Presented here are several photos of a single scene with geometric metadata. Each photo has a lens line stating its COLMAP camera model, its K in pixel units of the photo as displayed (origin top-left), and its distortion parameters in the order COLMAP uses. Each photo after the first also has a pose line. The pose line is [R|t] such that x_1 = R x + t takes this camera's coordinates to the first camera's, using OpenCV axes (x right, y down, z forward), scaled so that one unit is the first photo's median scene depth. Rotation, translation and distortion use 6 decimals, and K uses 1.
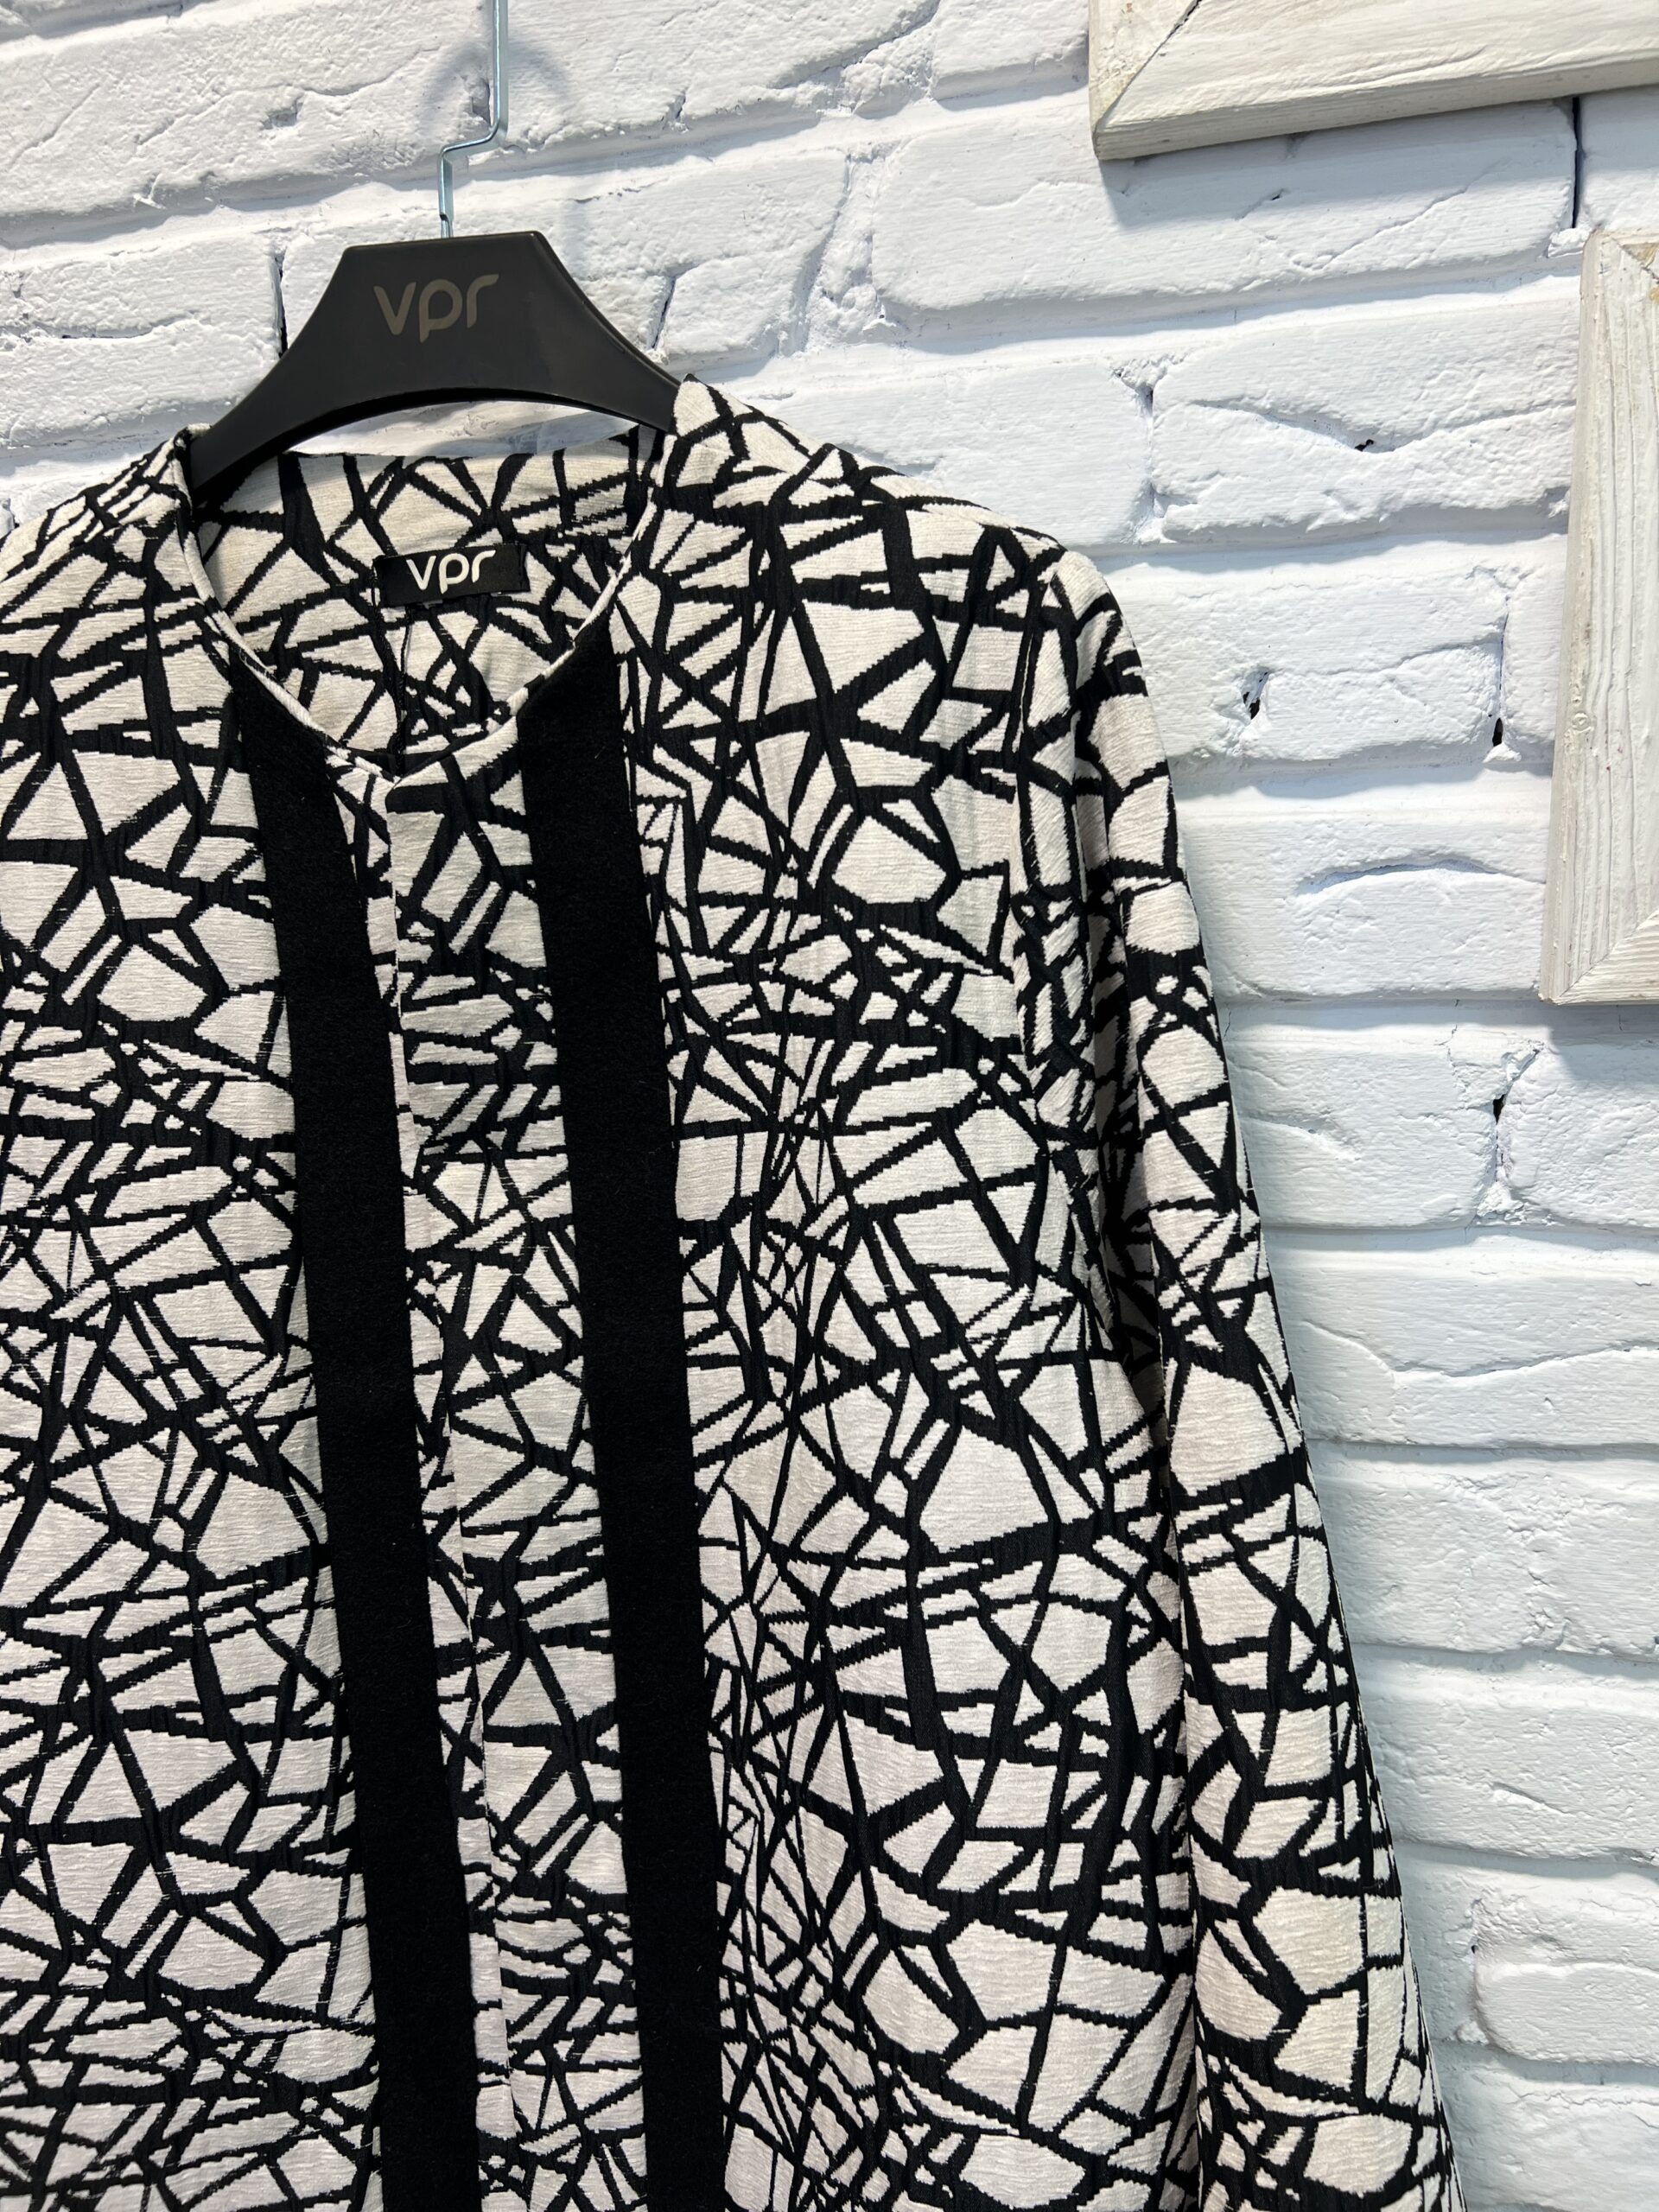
lens RADIAL K [[1687.0, 0, 820.9], [0, 1687.0, 1109.2], [0, 0, 1]] dist [0.027302, -0.042423]
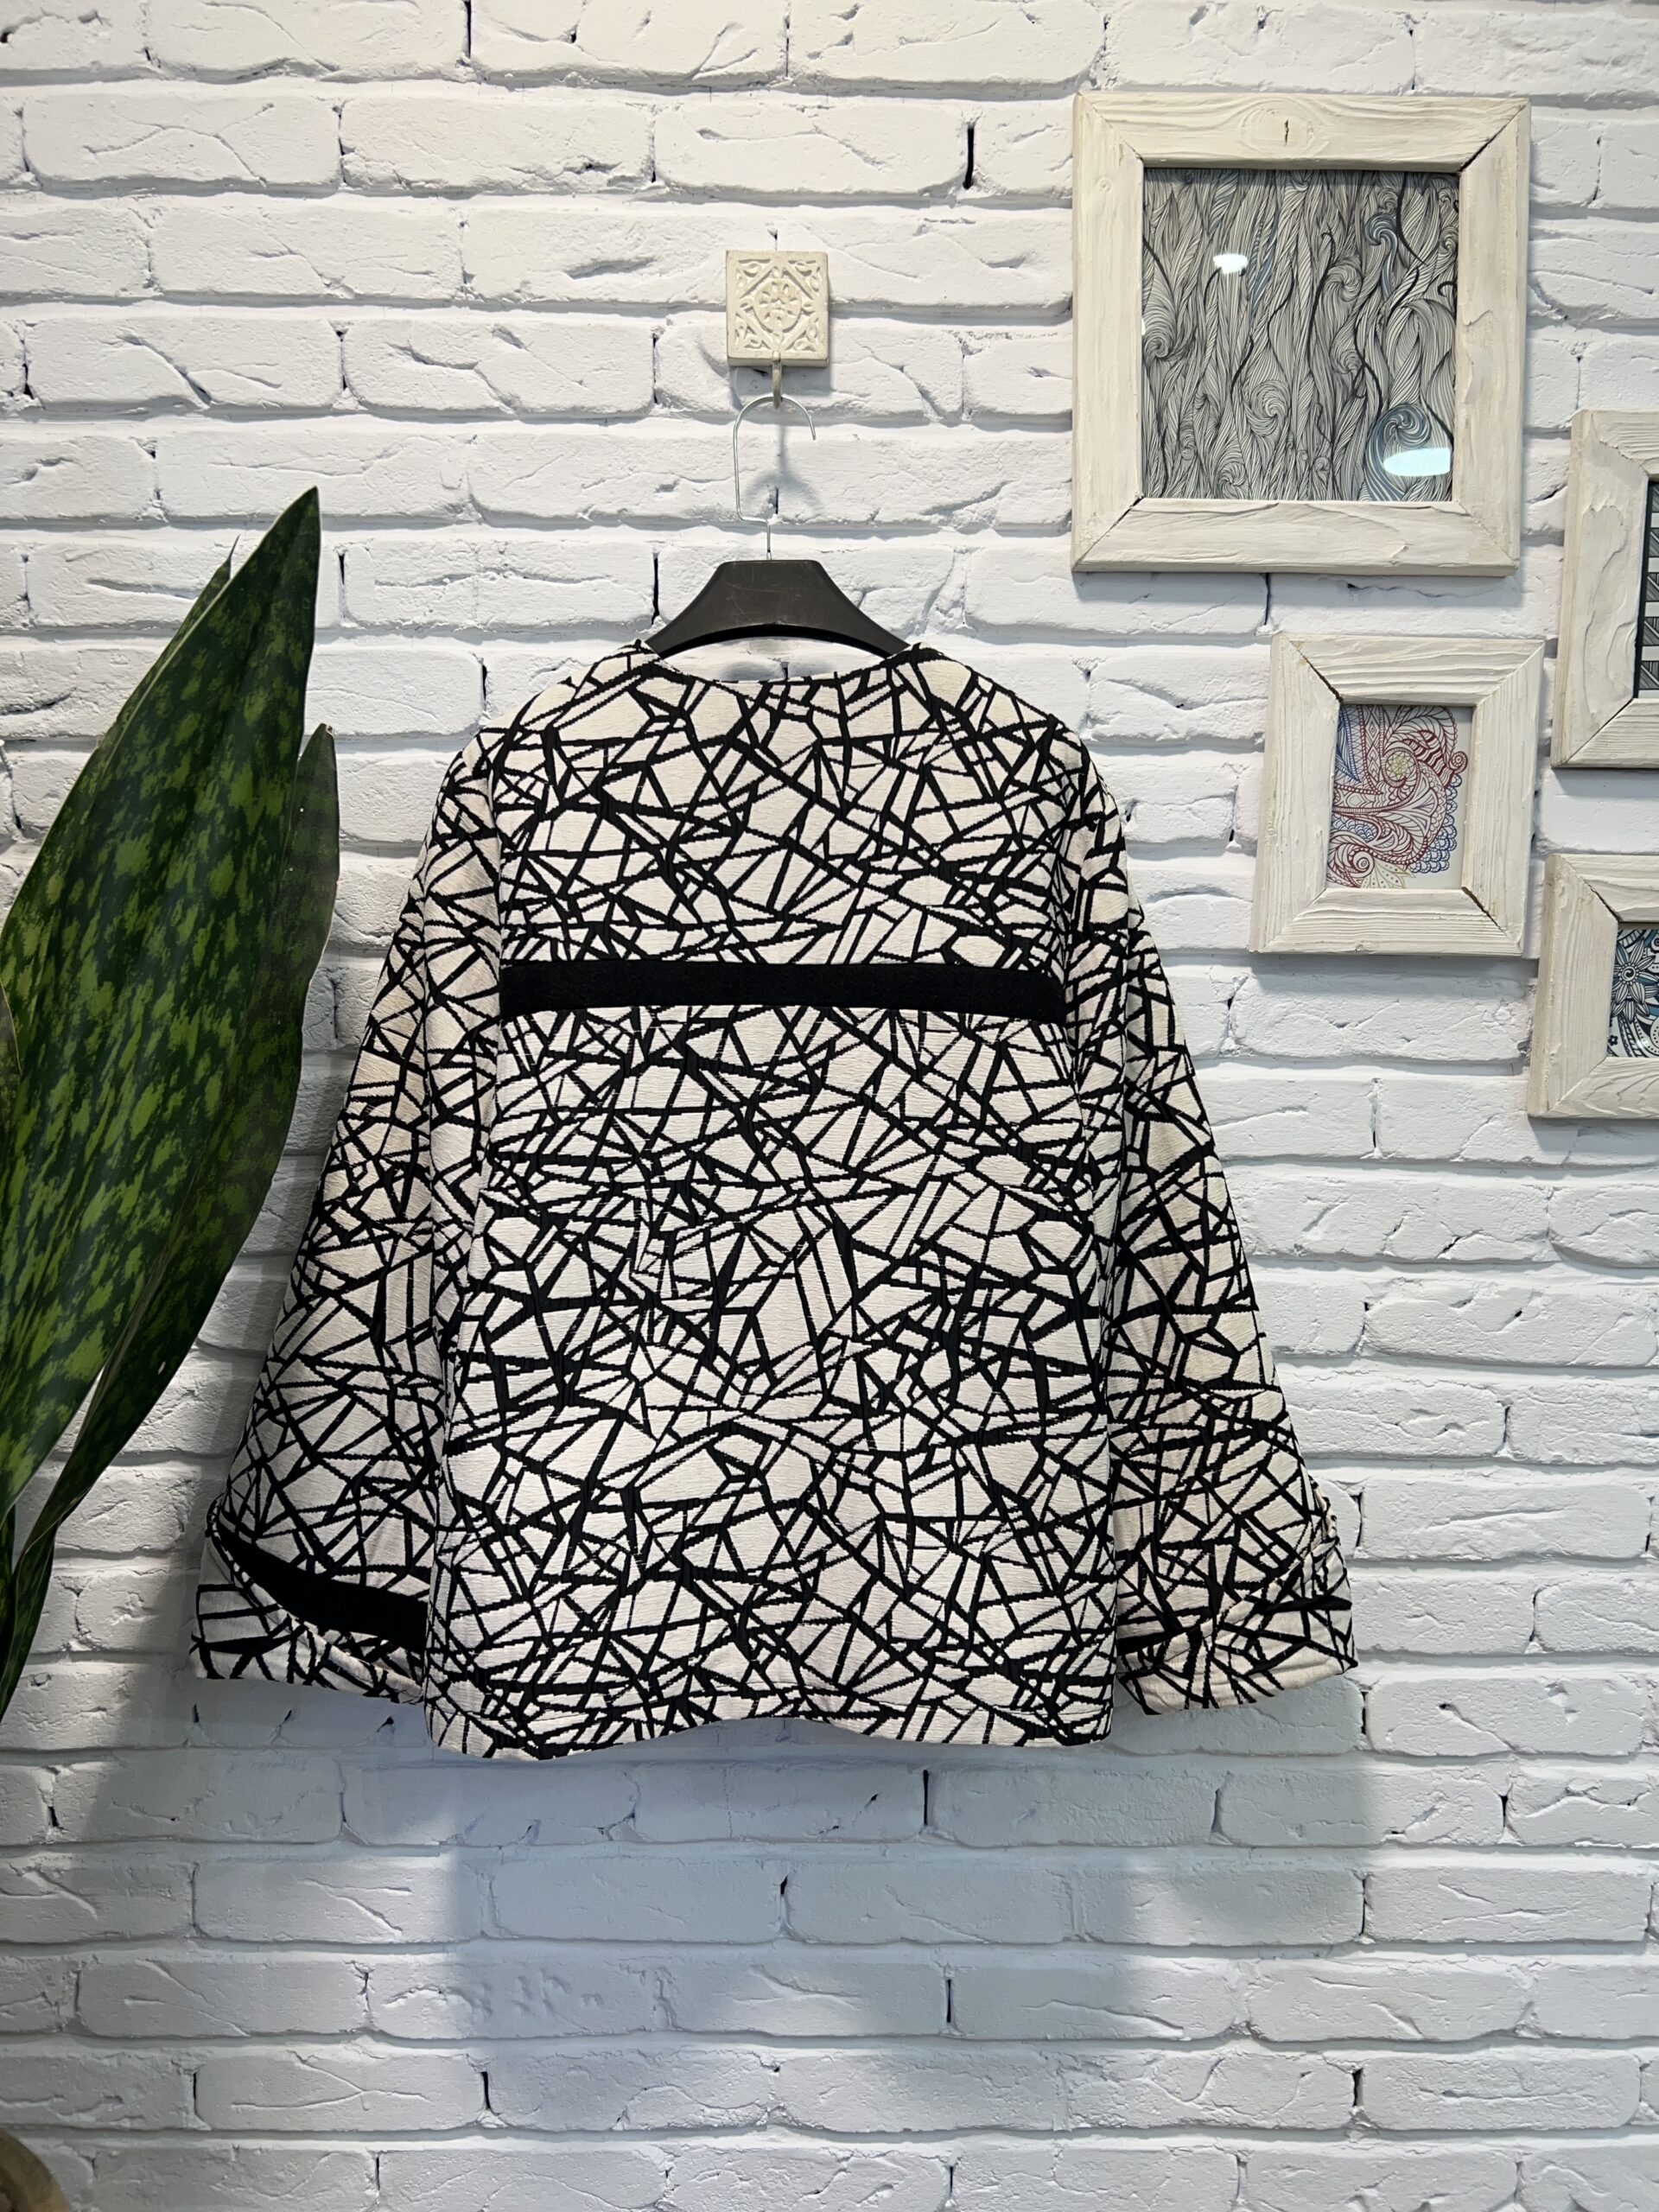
lens RADIAL K [[1687.0, 0, 829.9], [0, 1687.0, 1107.6], [0, 0, 1]] dist [0.027302, -0.042423]
pose [[0.964962, 0.026352, 0.261064, -0.684435], [-0.010404, 0.998004, -0.062282, 0.280604], [-0.262184, 0.057383, 0.963310, -0.993299]]
